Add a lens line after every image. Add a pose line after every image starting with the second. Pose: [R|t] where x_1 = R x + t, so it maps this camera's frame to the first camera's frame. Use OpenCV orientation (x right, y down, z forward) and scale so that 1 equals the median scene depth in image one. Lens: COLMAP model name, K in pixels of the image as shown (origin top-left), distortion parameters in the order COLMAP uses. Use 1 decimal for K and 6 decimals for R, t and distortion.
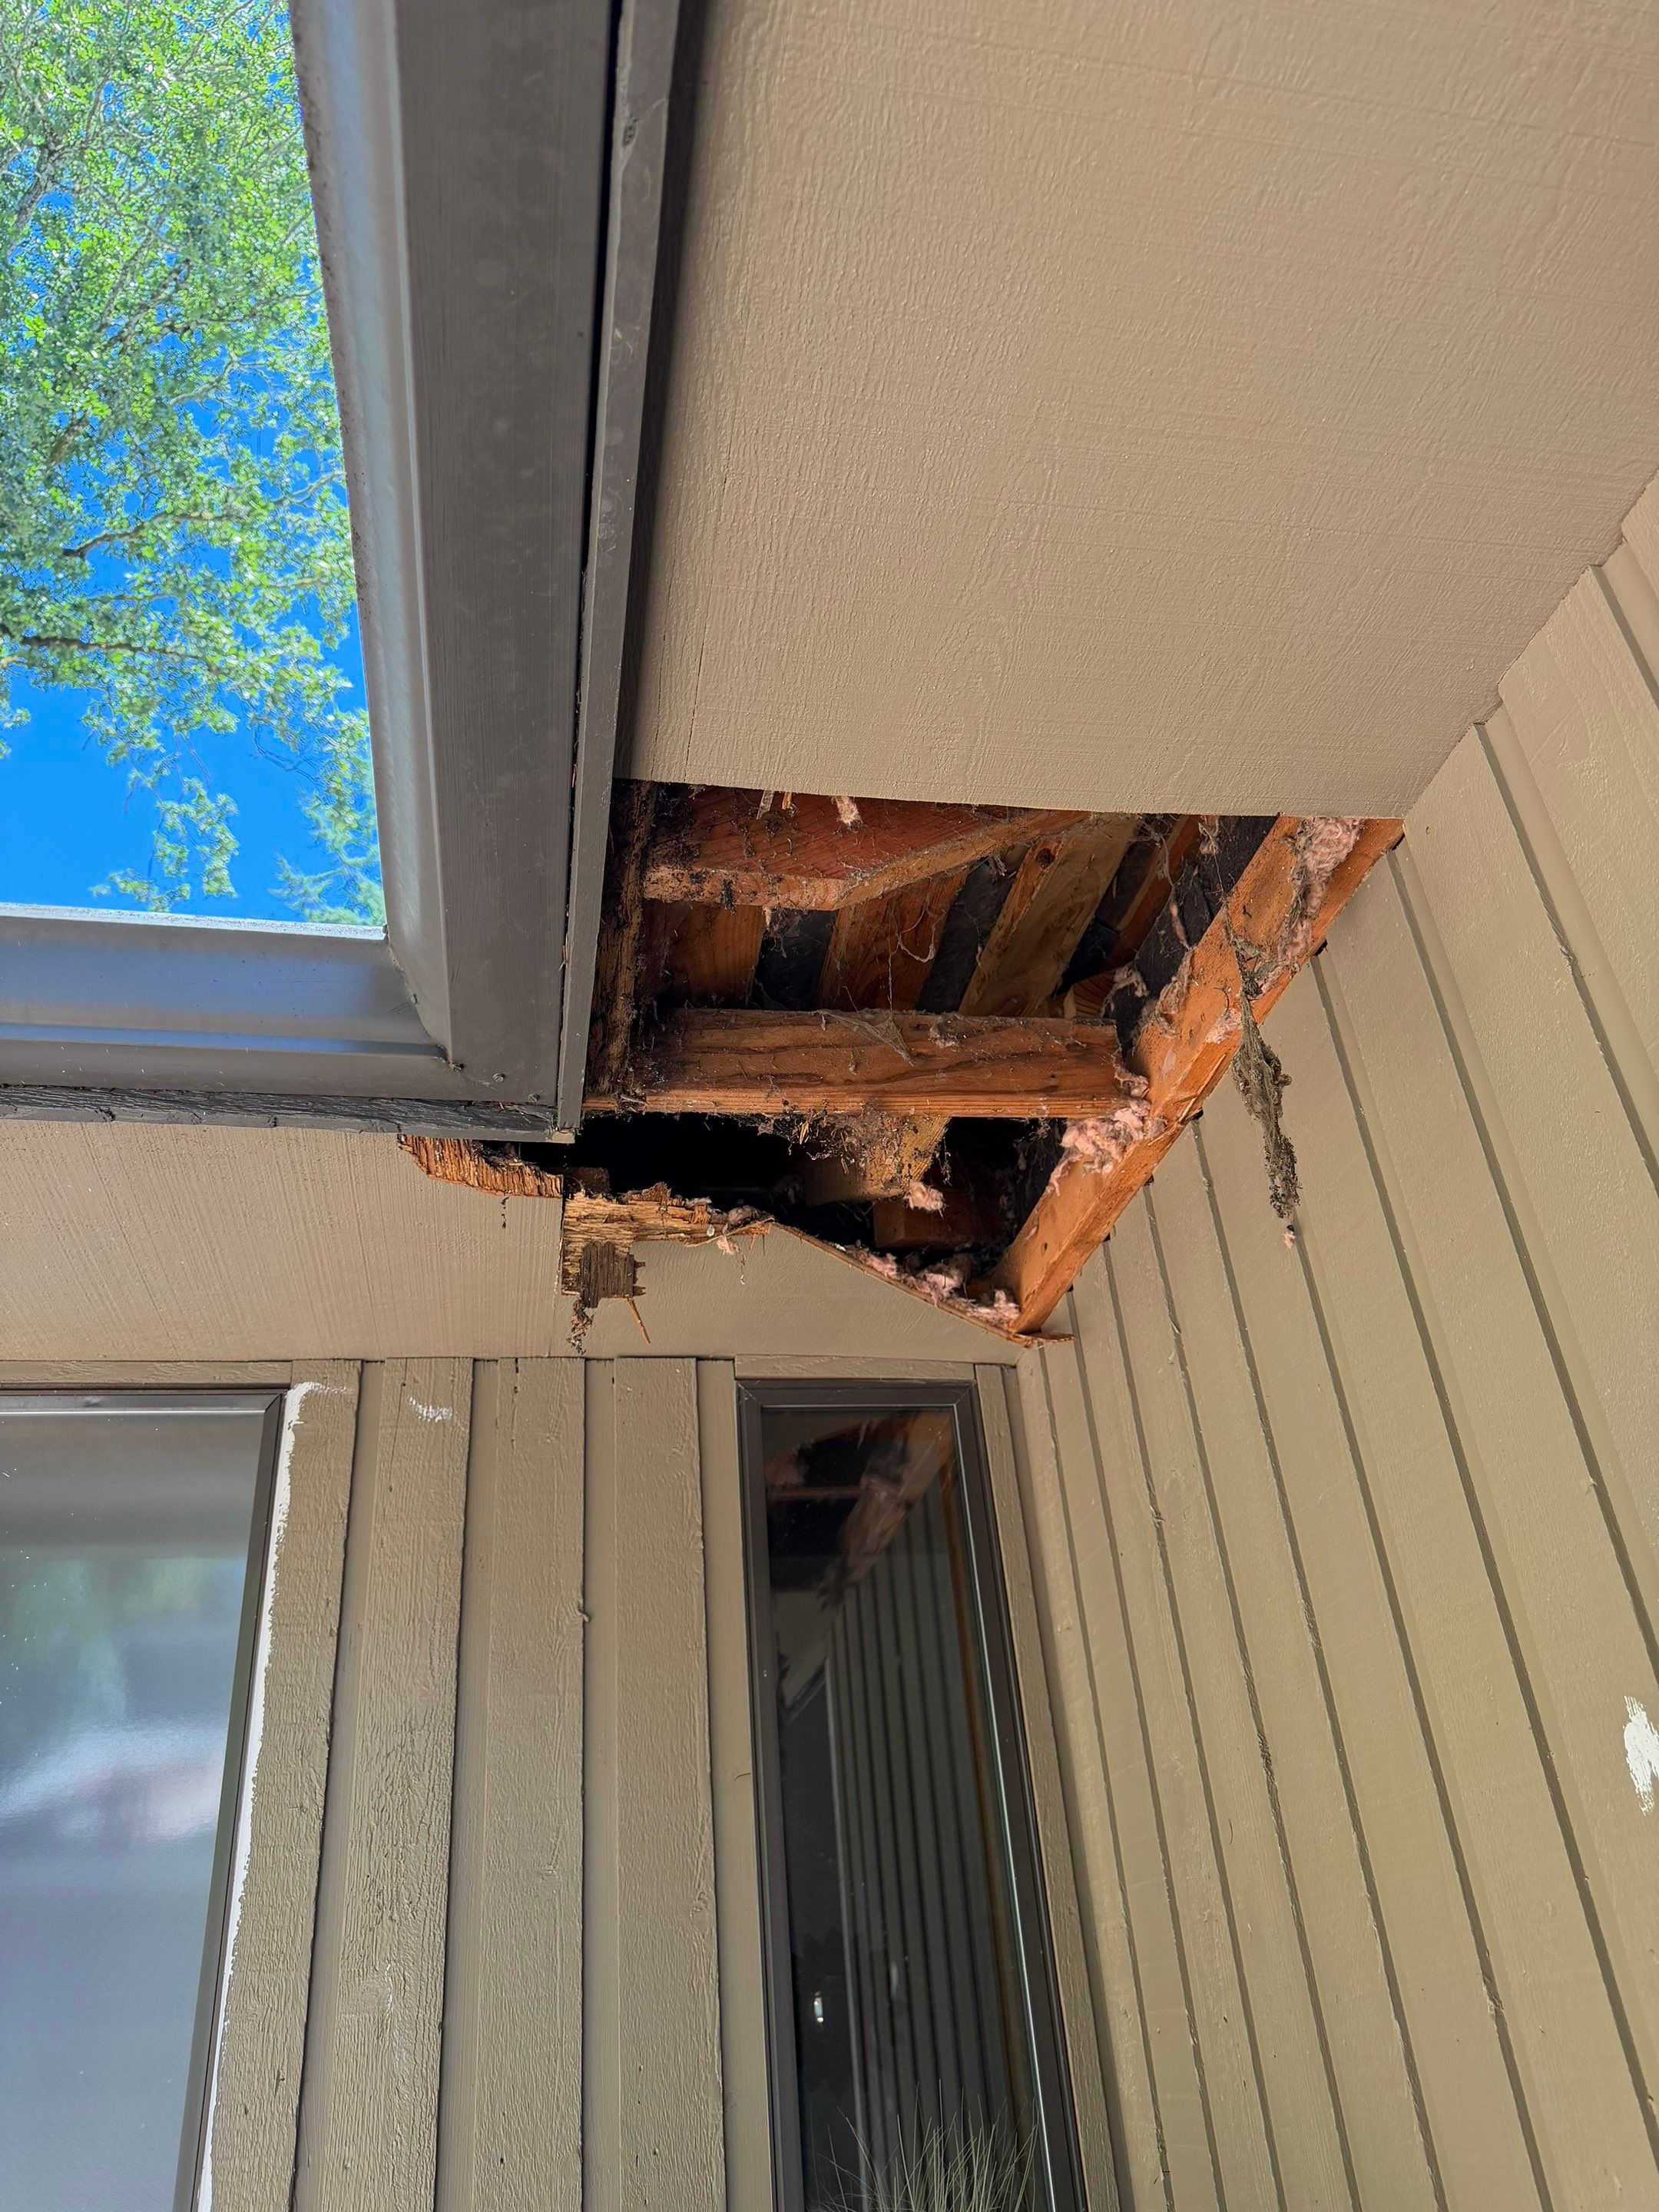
lens RADIAL K [[1562.9, 0, 829.5], [0, 1562.9, 1106.0], [0, 0, 1]] dist [-0.021113, -0.001748]
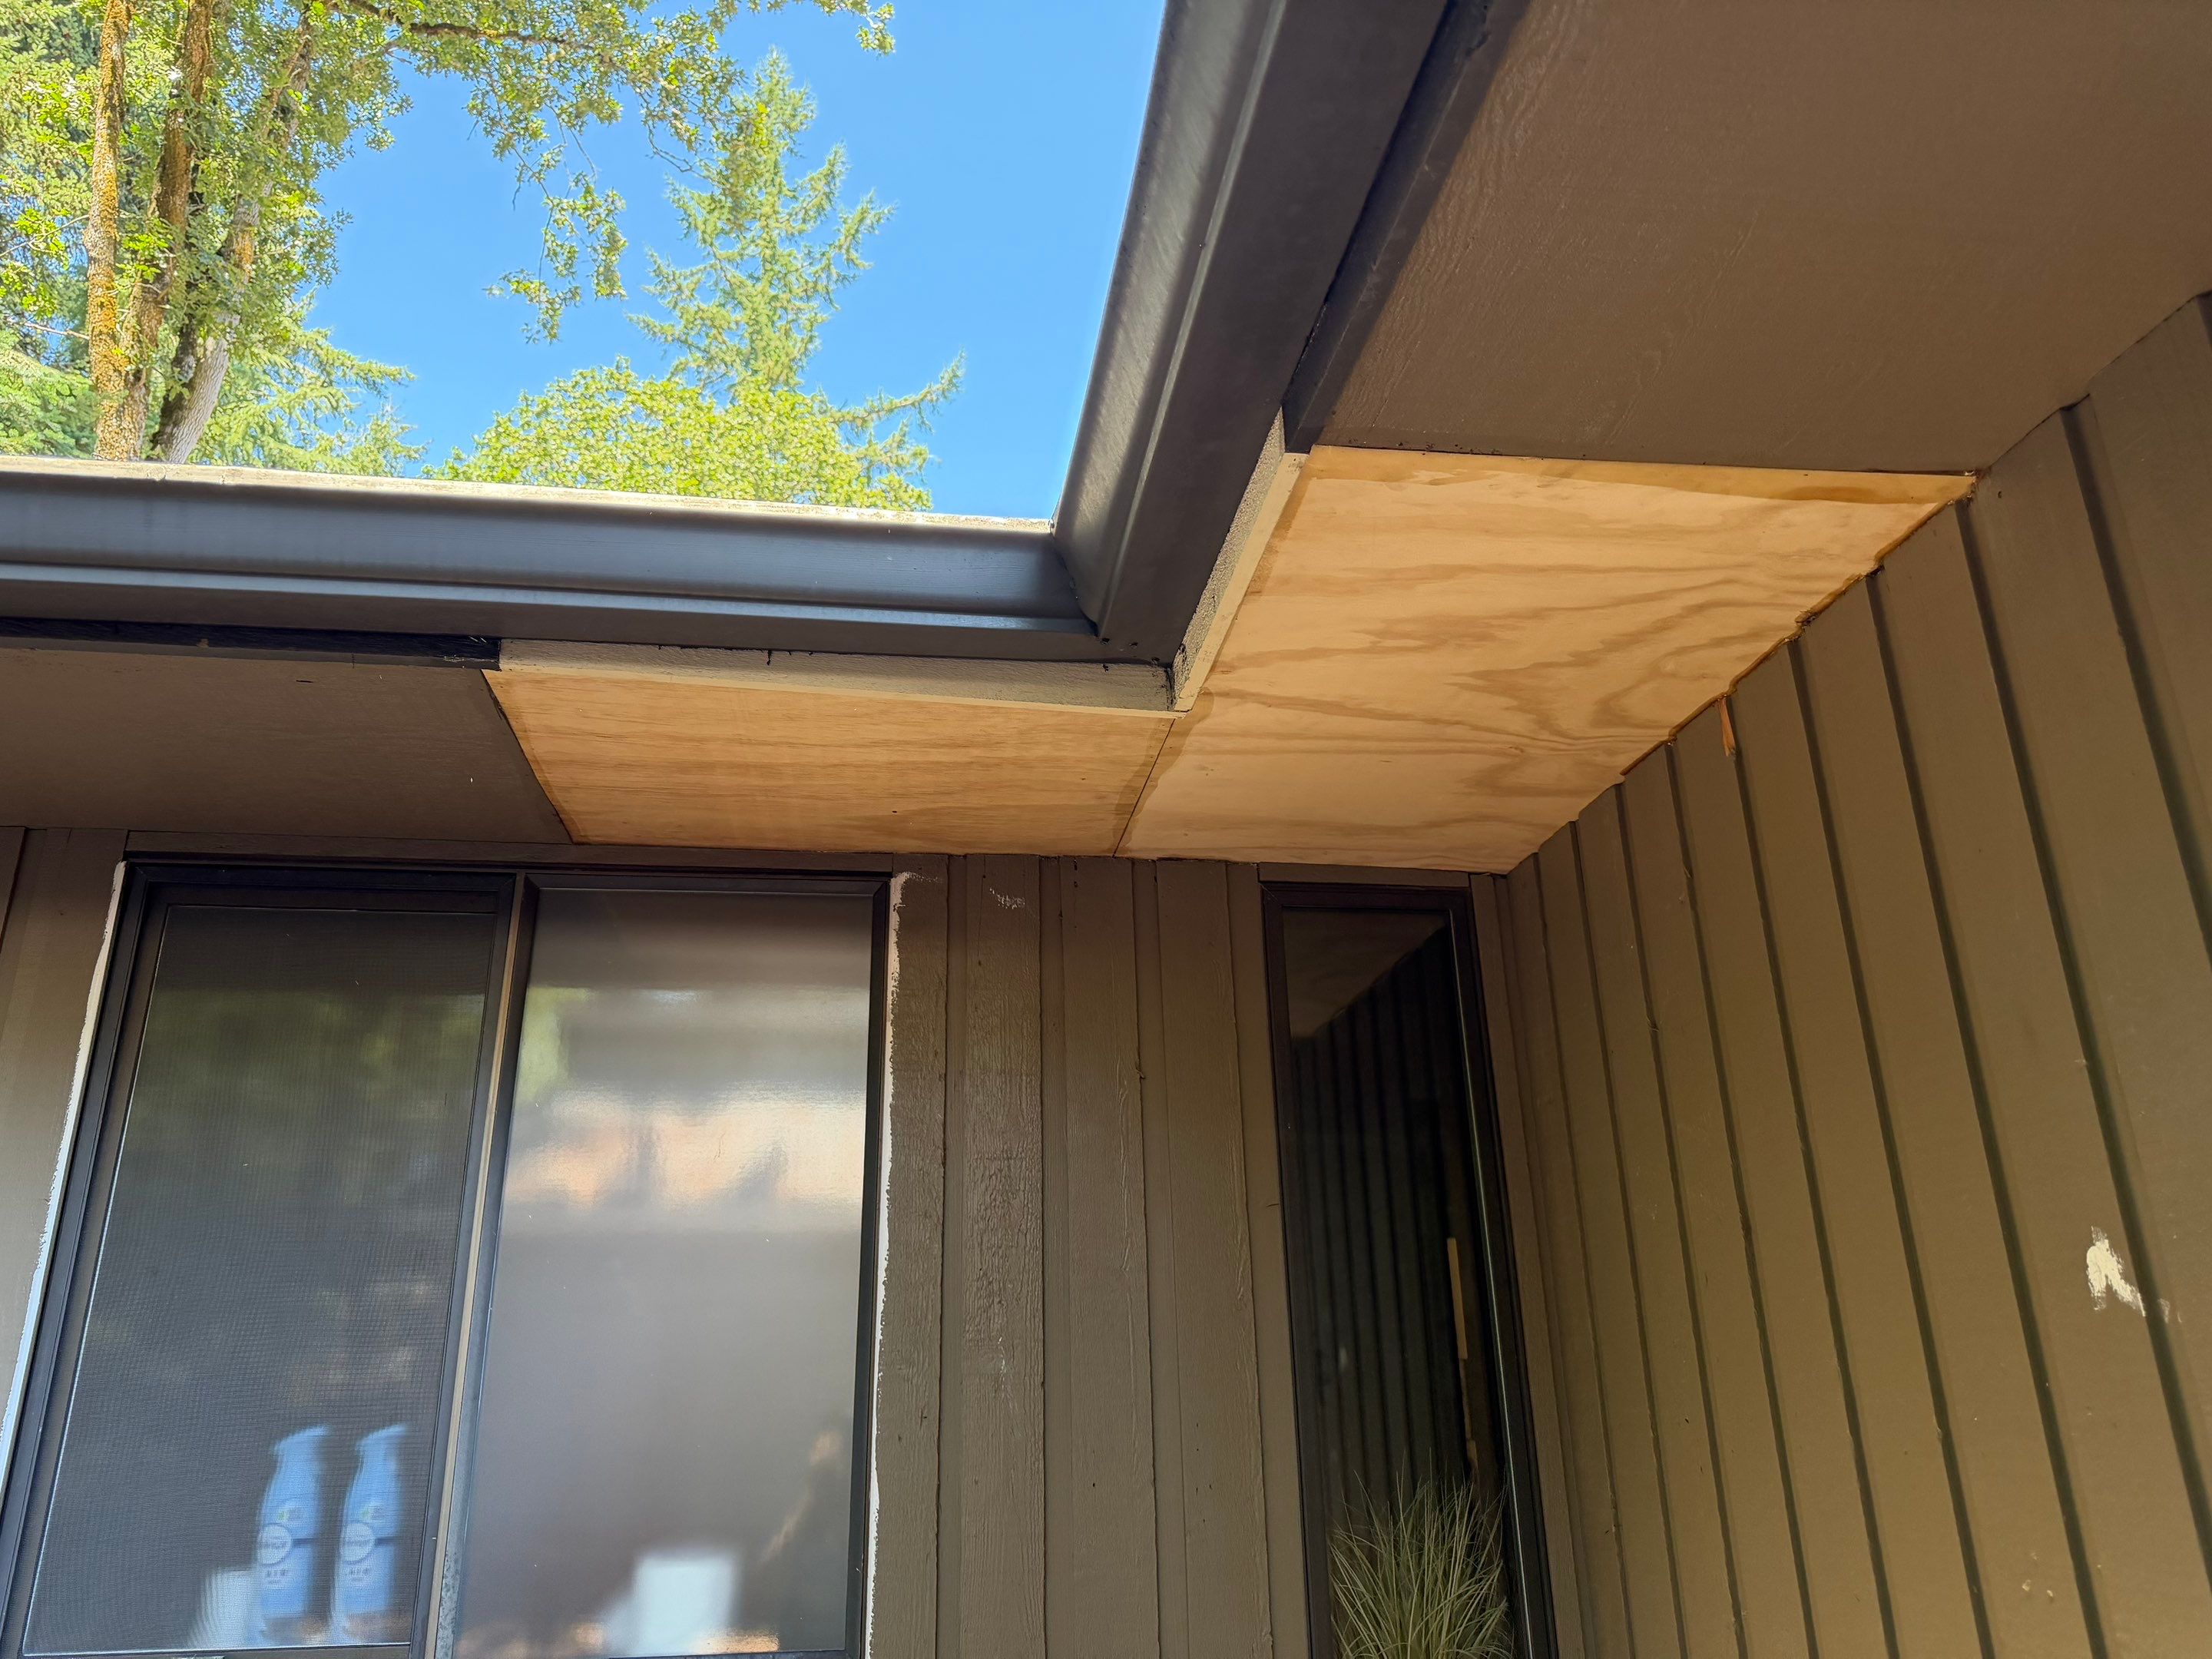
lens RADIAL K [[1556.5, 0, 1106.0], [0, 1556.5, 829.5], [0, 0, 1]] dist [0.041118, -0.049768]
pose [[0.998001, 0.037676, -0.050741, -0.130150], [-0.027033, 0.980208, 0.196116, -0.092123], [0.057126, -0.194352, 0.979267, -0.144809]]
